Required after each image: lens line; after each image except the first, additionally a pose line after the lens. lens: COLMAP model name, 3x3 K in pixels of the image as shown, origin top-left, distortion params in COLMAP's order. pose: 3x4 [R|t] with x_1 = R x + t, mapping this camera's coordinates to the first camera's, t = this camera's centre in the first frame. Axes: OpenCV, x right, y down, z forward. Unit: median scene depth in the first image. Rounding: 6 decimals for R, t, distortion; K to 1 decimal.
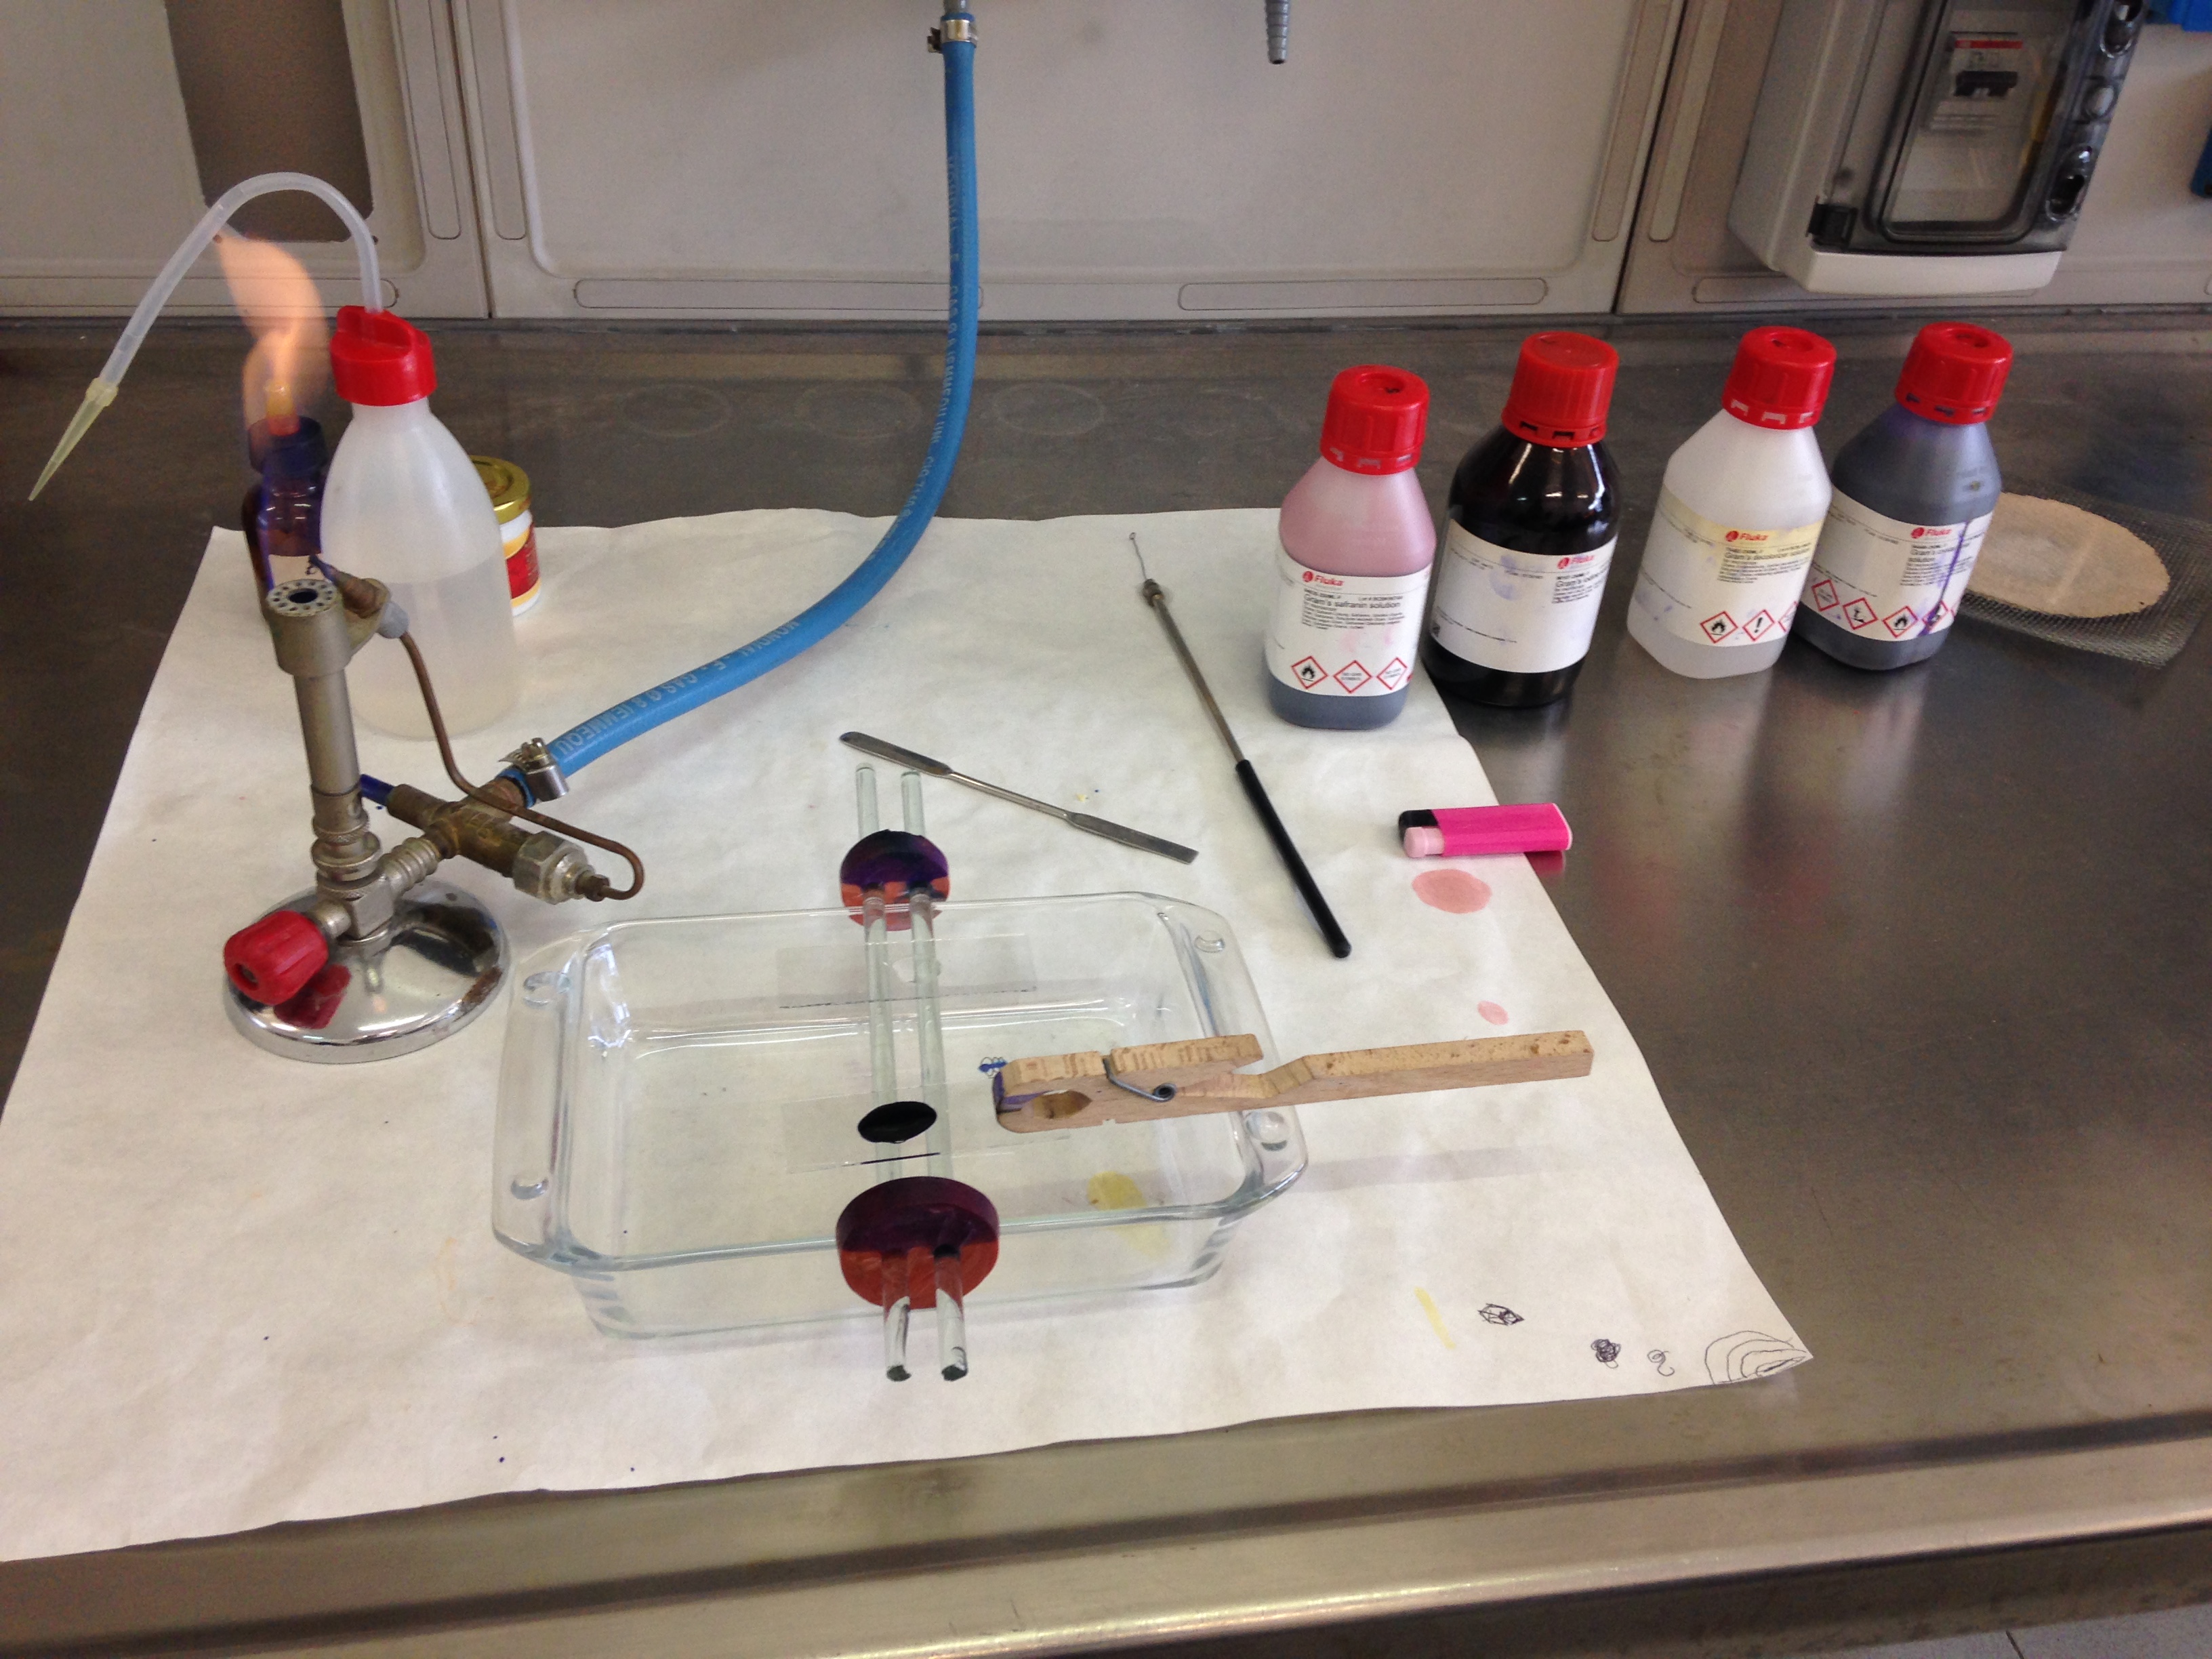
lens RADIAL K [[2038.2, 0, 1106.0], [0, 2038.2, 829.5], [0, 0, 1]] dist [0.185017, 0.002627]
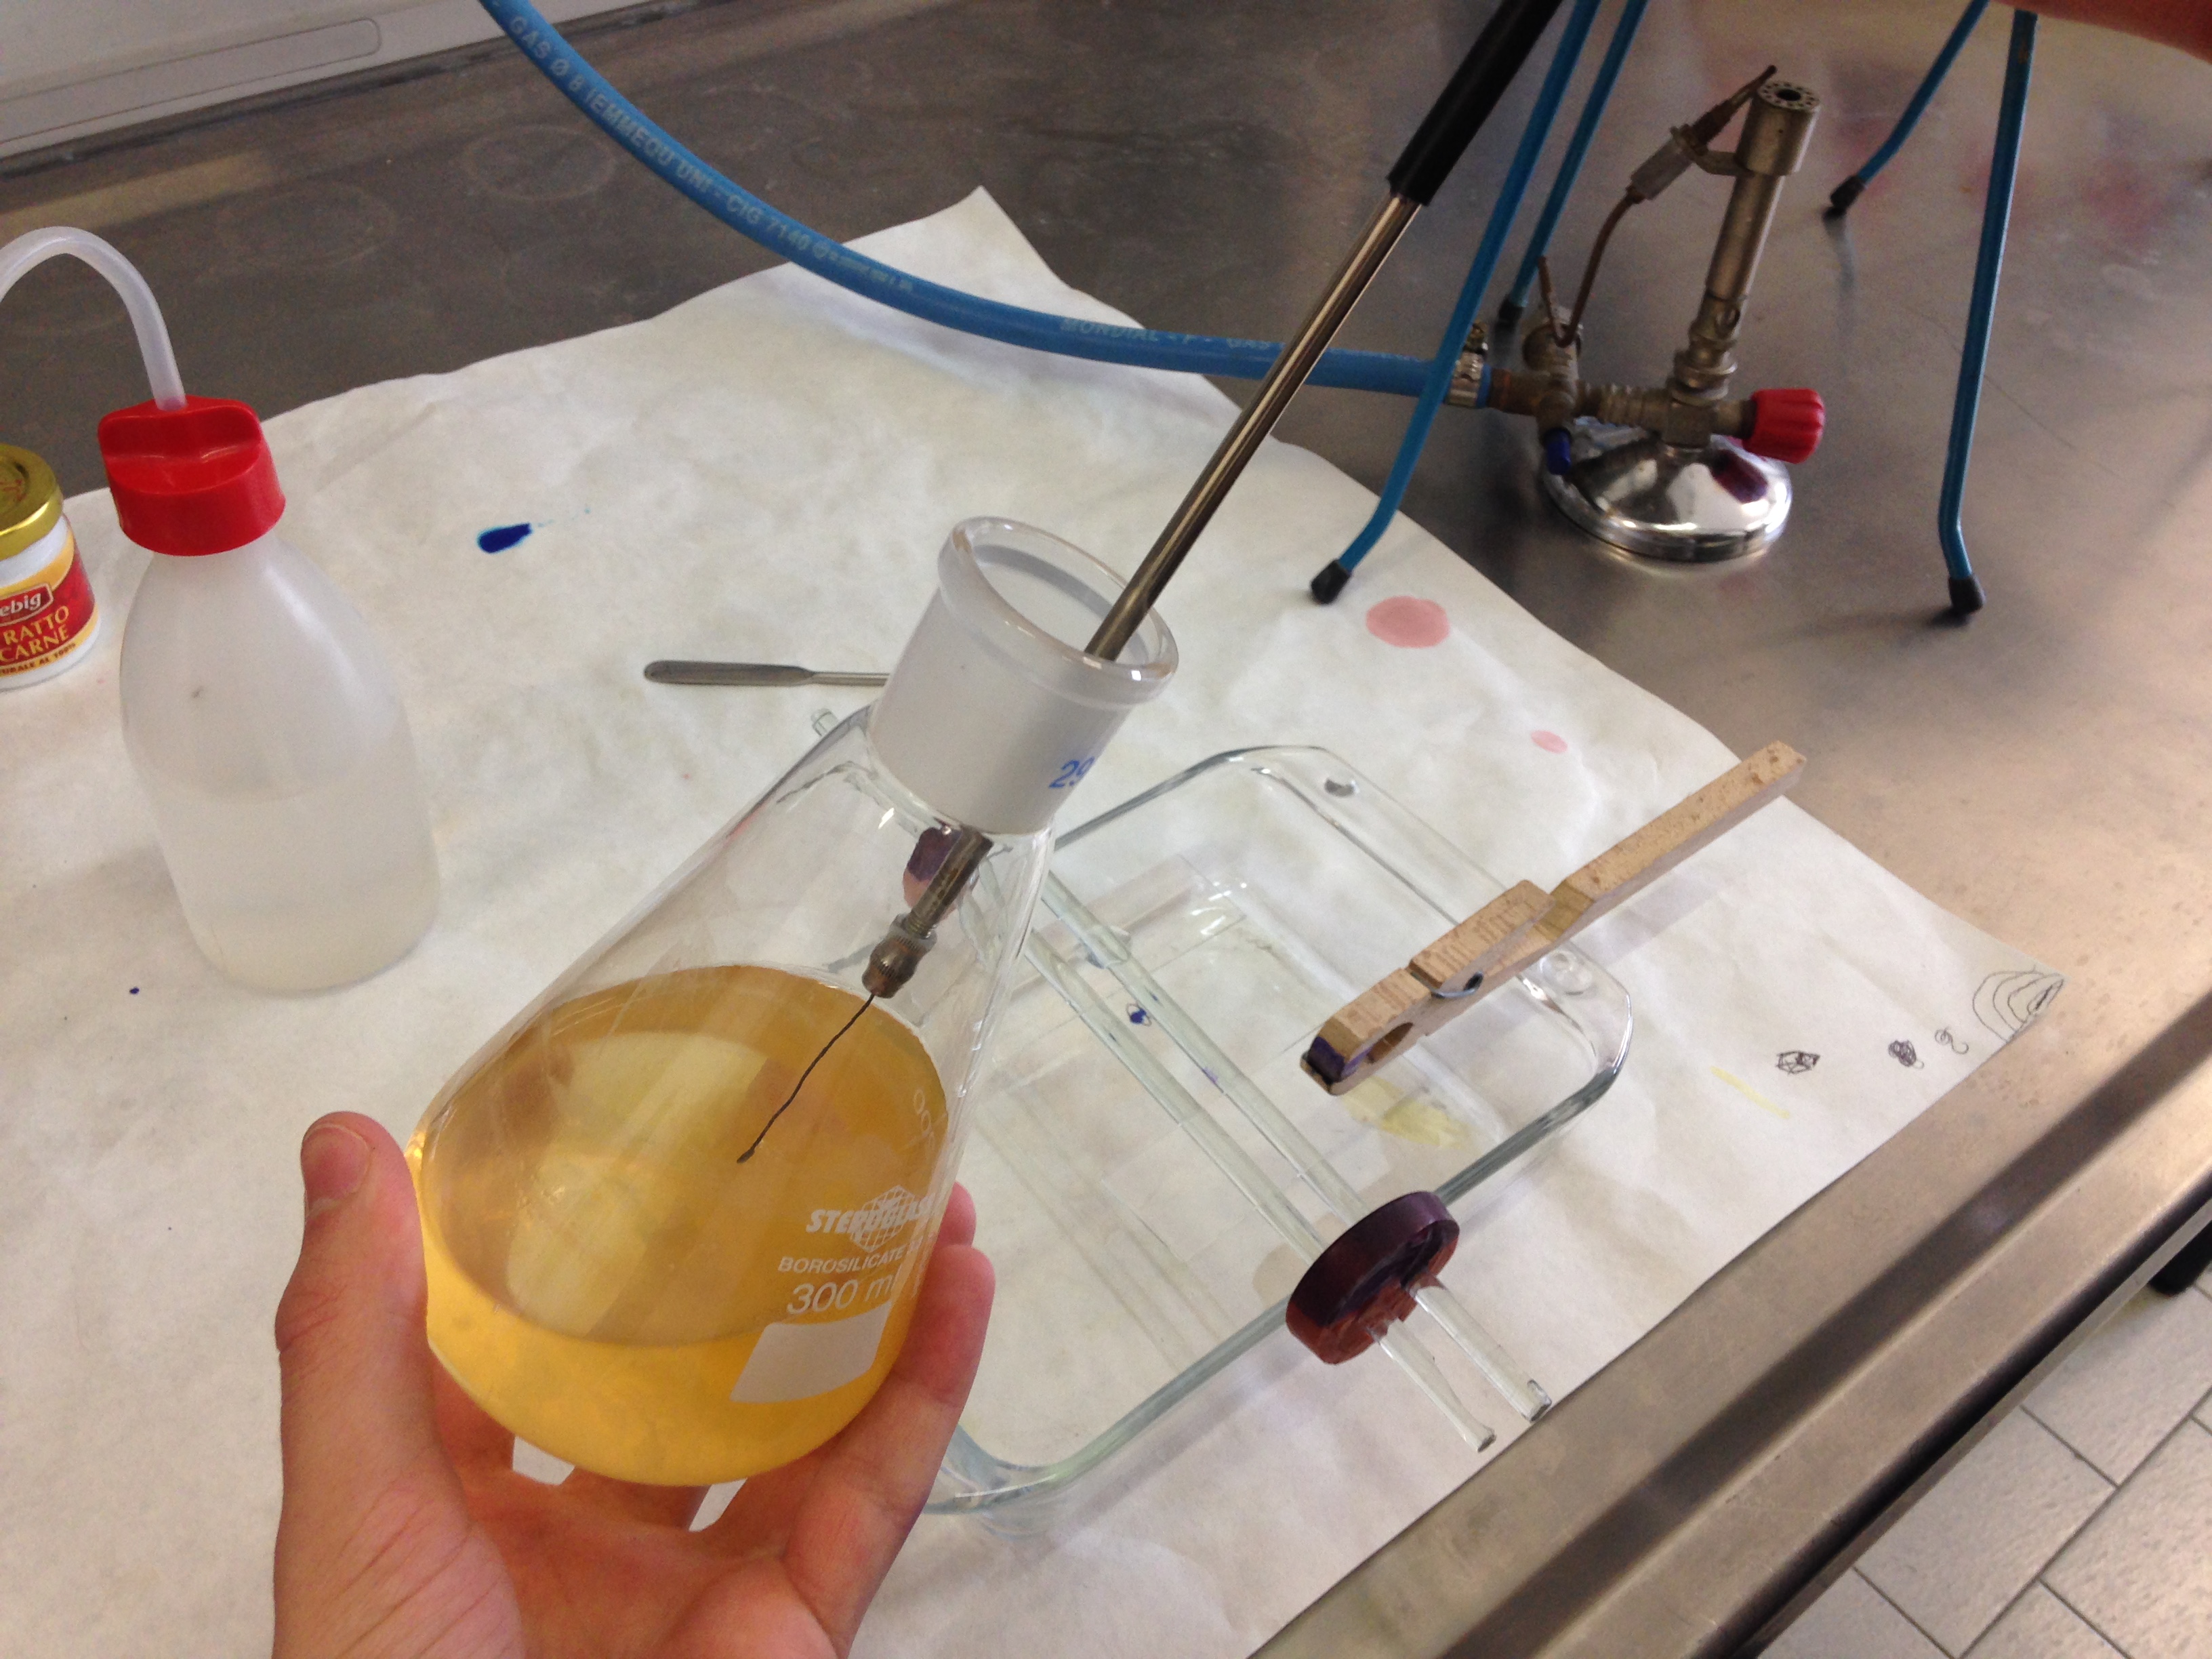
lens RADIAL K [[2066.3, 0, 1106.0], [0, 2066.3, 829.5], [0, 0, 1]] dist [0.211070, -0.357892]
pose [[0.867746, -0.350491, 0.352382, -0.277261], [0.281839, 0.930998, 0.231969, -0.124484], [-0.409370, -0.101975, 0.906652, 0.210362]]
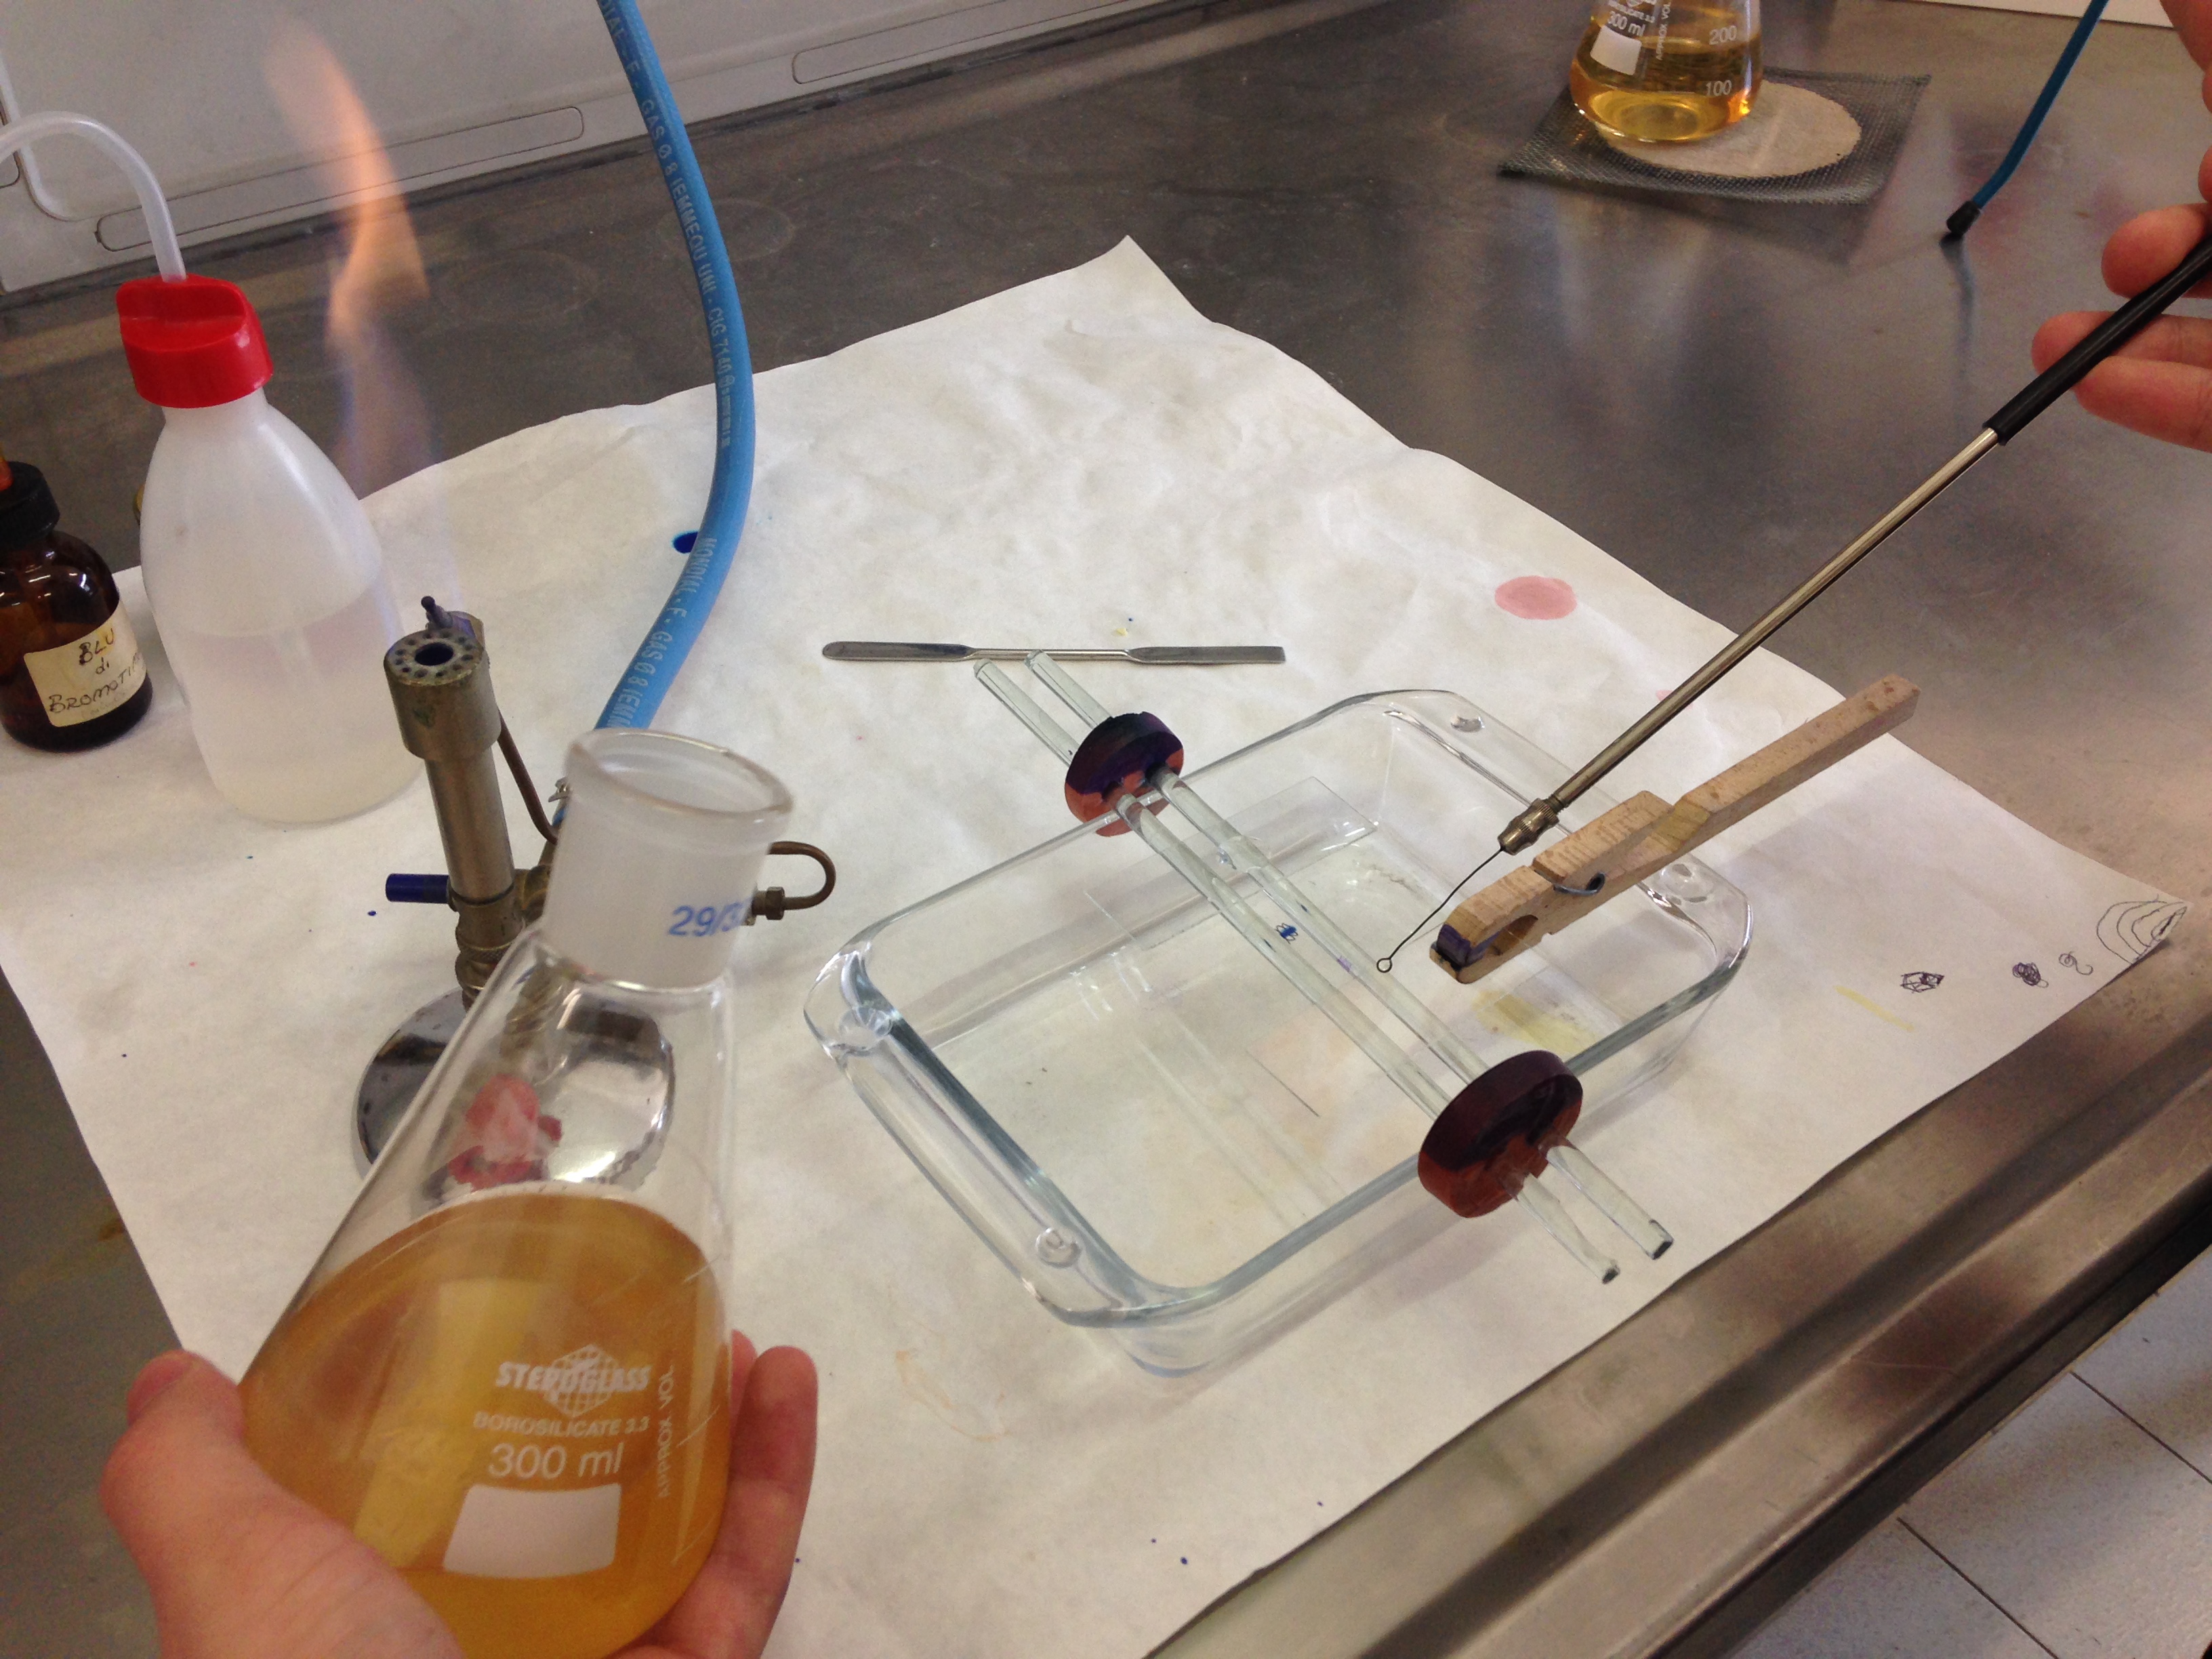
lens RADIAL K [[2066.3, 0, 1106.0], [0, 2066.3, 829.5], [0, 0, 1]] dist [0.211070, -0.357892]
pose [[0.888640, -0.335939, 0.312193, -0.316891], [0.304785, 0.941270, 0.145314, -0.065864], [-0.342675, -0.033980, 0.938839, 0.158540]]
